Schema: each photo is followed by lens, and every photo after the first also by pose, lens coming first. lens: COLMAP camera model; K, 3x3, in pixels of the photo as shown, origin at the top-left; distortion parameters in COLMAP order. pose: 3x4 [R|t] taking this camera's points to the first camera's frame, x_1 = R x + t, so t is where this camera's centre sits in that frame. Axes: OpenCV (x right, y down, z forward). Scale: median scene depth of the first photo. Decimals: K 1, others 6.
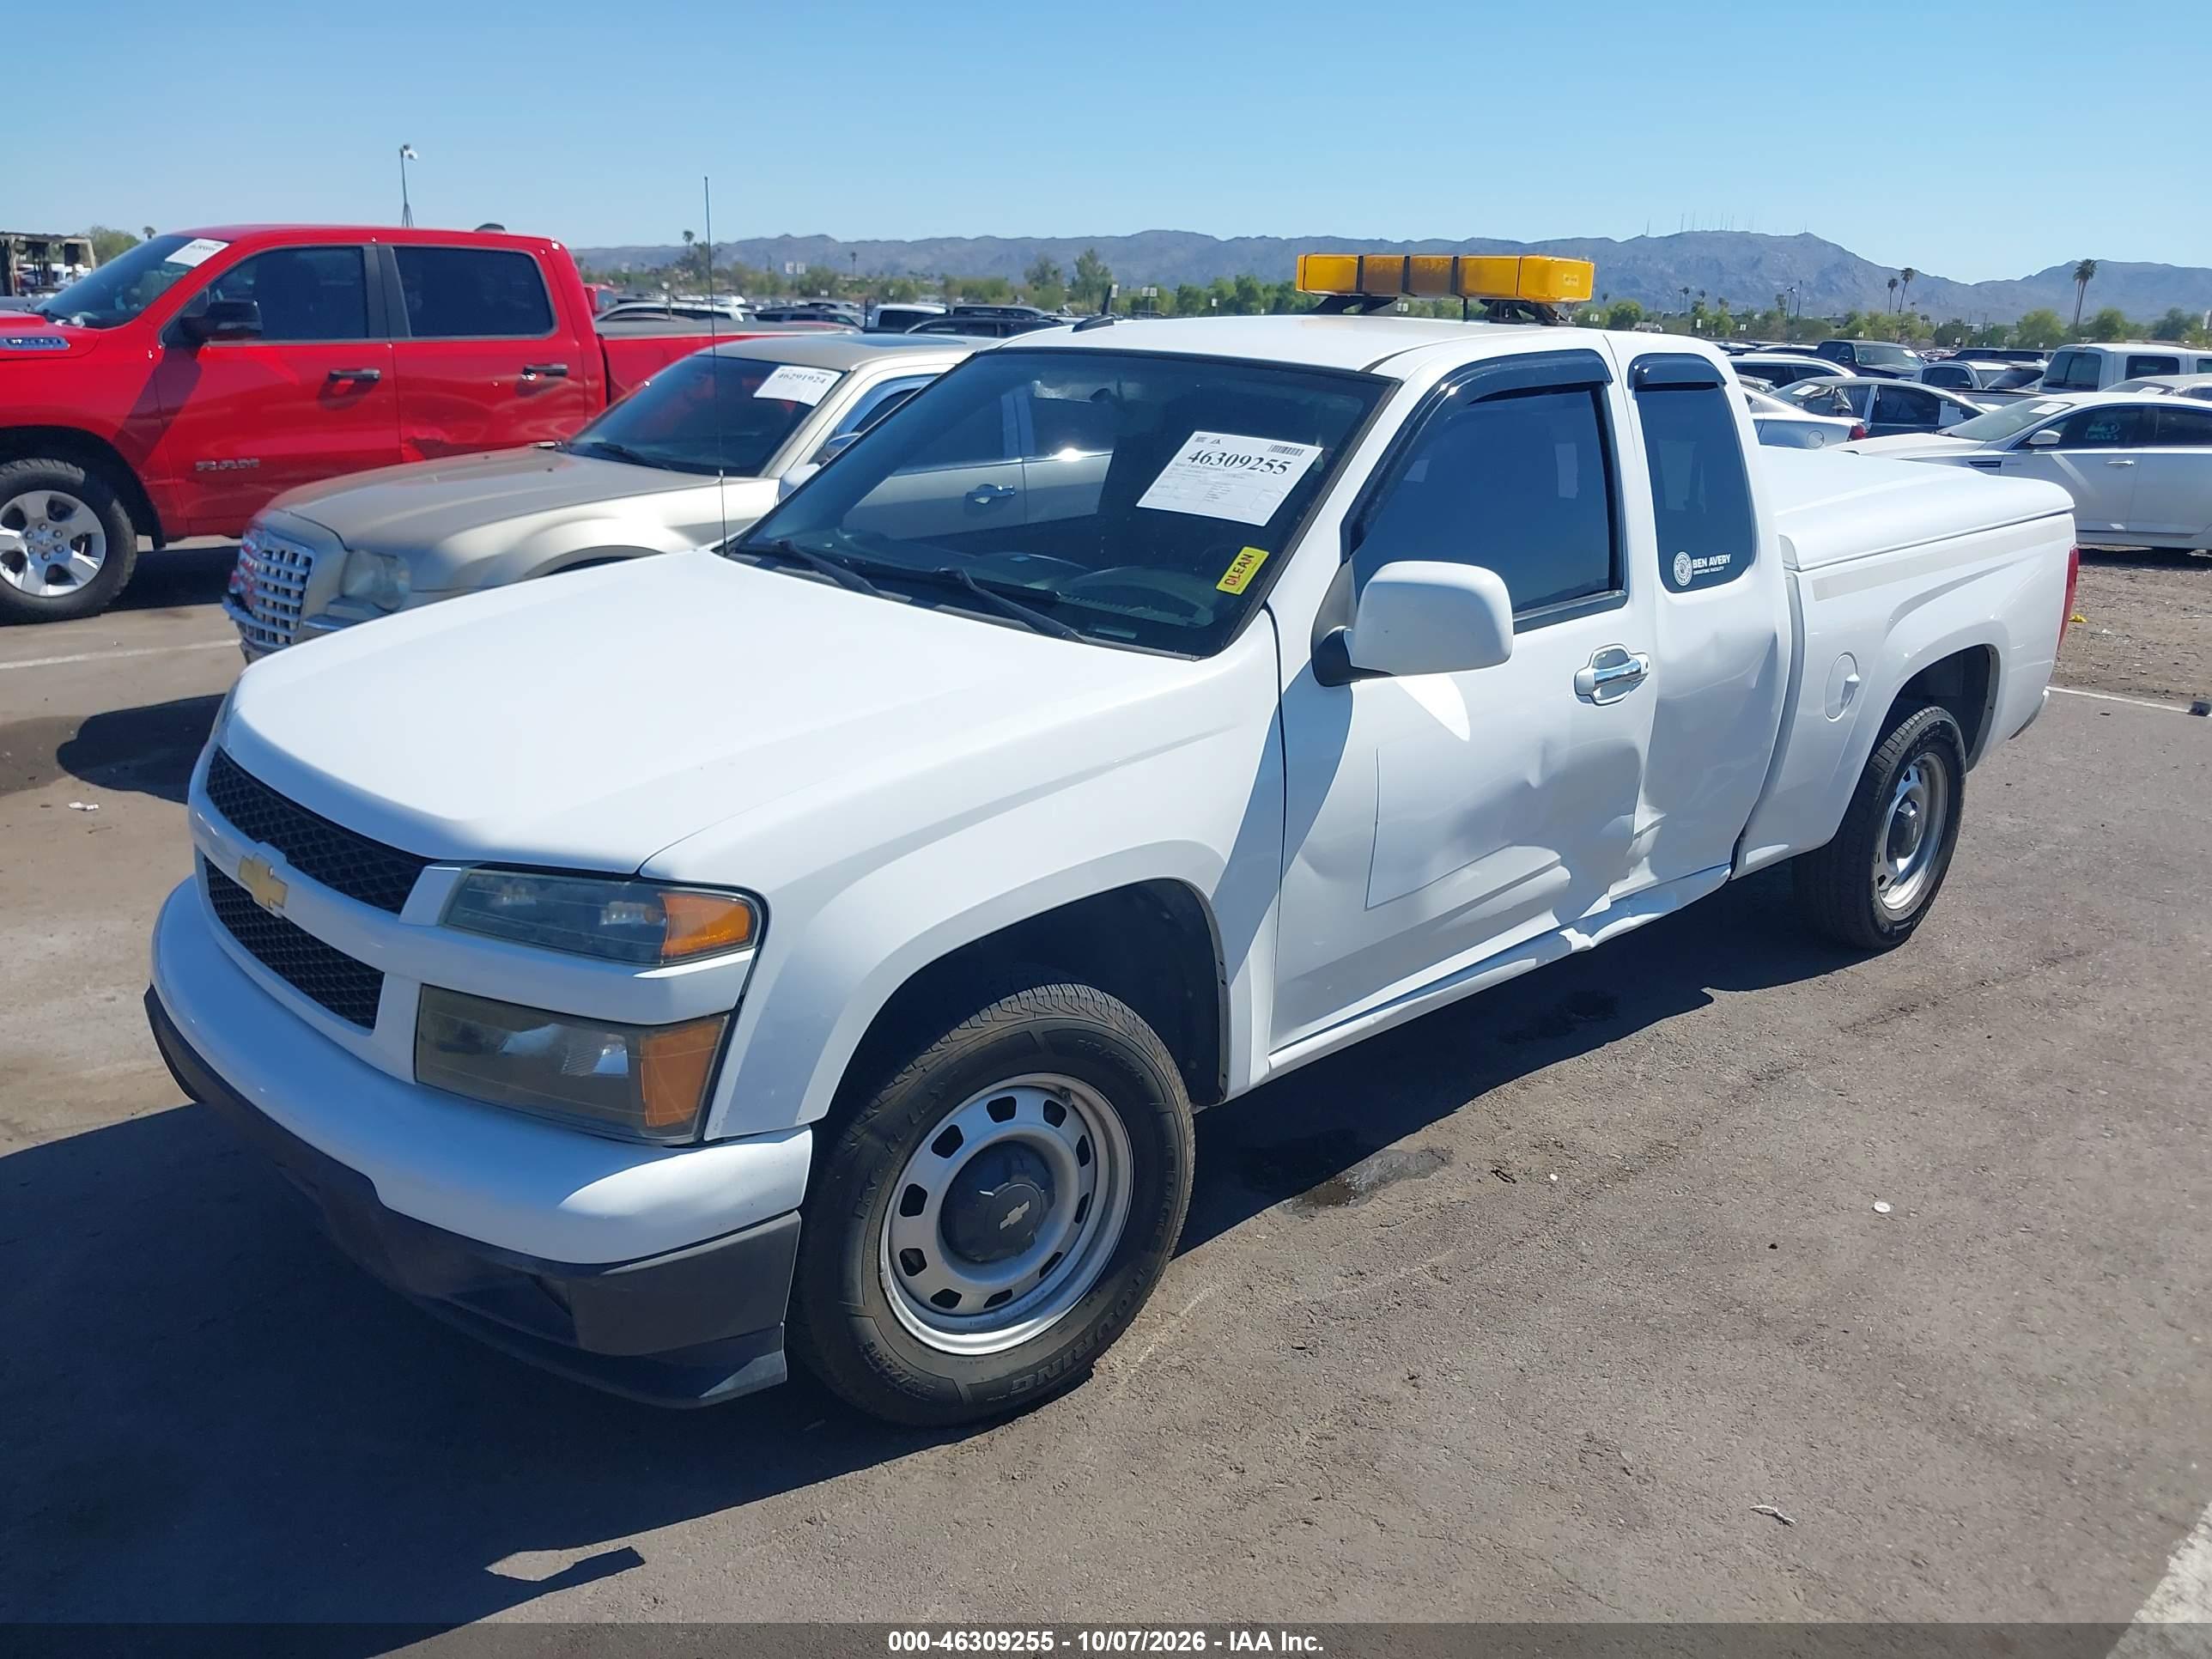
lens RADIAL K [[1756.4, 0, 1107.0], [0, 1756.4, 832.7], [0, 0, 1]] dist [0.026196, -0.036741]
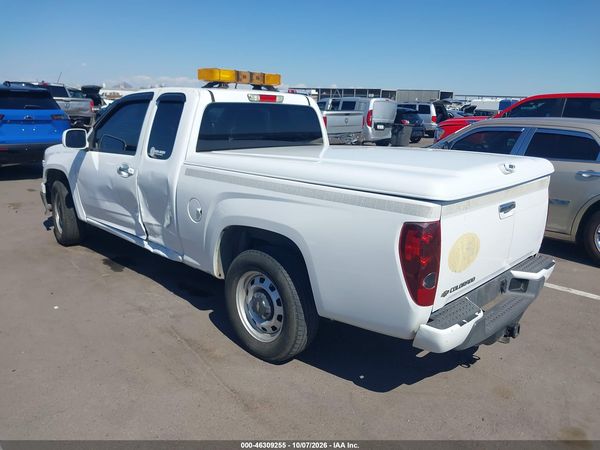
lens RADIAL K [[476.4, 0, 303.3], [0, 476.4, 221.2], [0, 0, 1]] dist [0.026196, -0.036741]
pose [[0.038687, 0.216368, -0.975545, 1.317660], [-0.306804, 0.931693, 0.194475, -0.302137], [0.950986, 0.291777, 0.102427, 1.240948]]
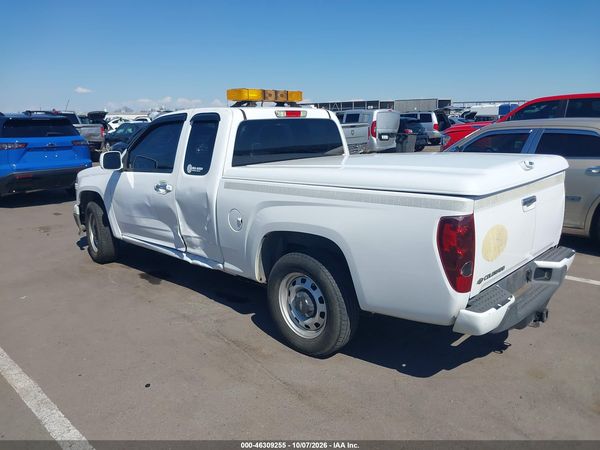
lens RADIAL K [[476.4, 0, 303.3], [0, 476.4, 219.9], [0, 0, 1]] dist [0.026196, -0.036741]
pose [[0.039483, 0.182854, -0.982347, 1.380139], [-0.258587, 0.951492, 0.166717, -0.281800], [0.965181, 0.247440, 0.084852, 1.186706]]
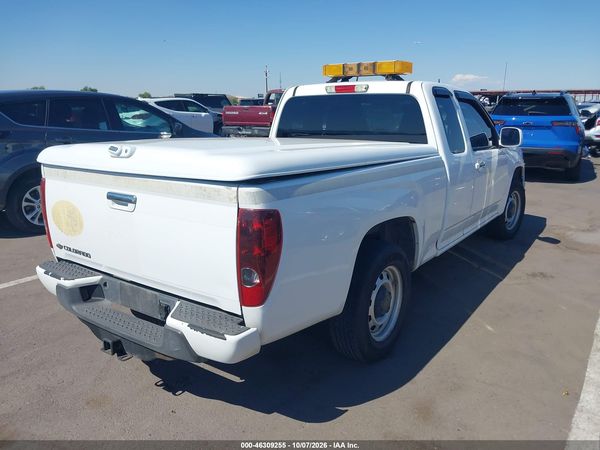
lens RADIAL K [[476.4, 0, 303.7], [0, 476.4, 220.4], [0, 0, 1]] dist [0.026196, -0.036741]
pose [[-0.982574, 0.021266, -0.184653, 0.529338], [-0.071166, 0.874695, 0.479421, -0.552458], [0.171710, 0.484207, -0.857939, 2.151587]]
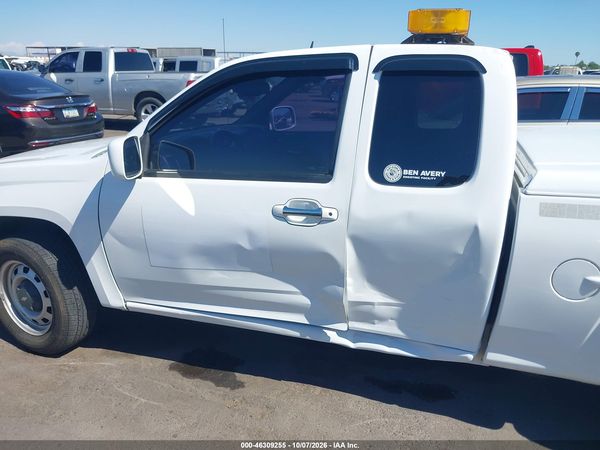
lens RADIAL K [[476.4, 0, 297.9], [0, 476.4, 225.1], [0, 0, 1]] dist [0.026196, -0.036741]
pose [[0.489324, 0.255585, -0.833810, 0.711141], [-0.237907, 0.958949, 0.154327, -0.151822], [0.839025, 0.122853, 0.530042, 0.665181]]
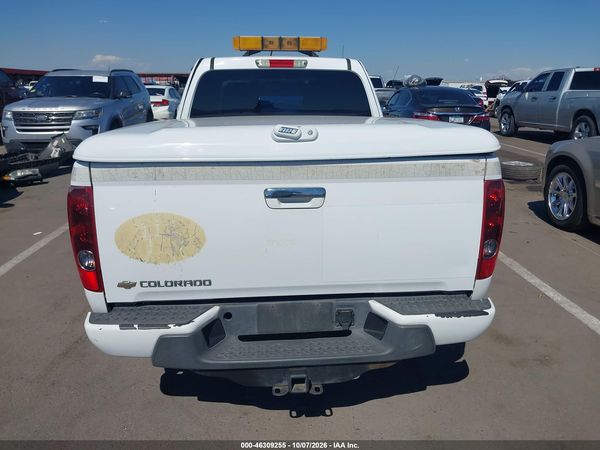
lens RADIAL K [[476.4, 0, 307.3], [0, 476.4, 219.2], [0, 0, 1]] dist [0.026196, -0.036741]
pose [[-0.634426, 0.176868, -0.752477, 0.984829], [-0.229165, 0.886669, 0.401623, -0.442241], [0.738232, 0.427242, -0.521995, 1.851646]]
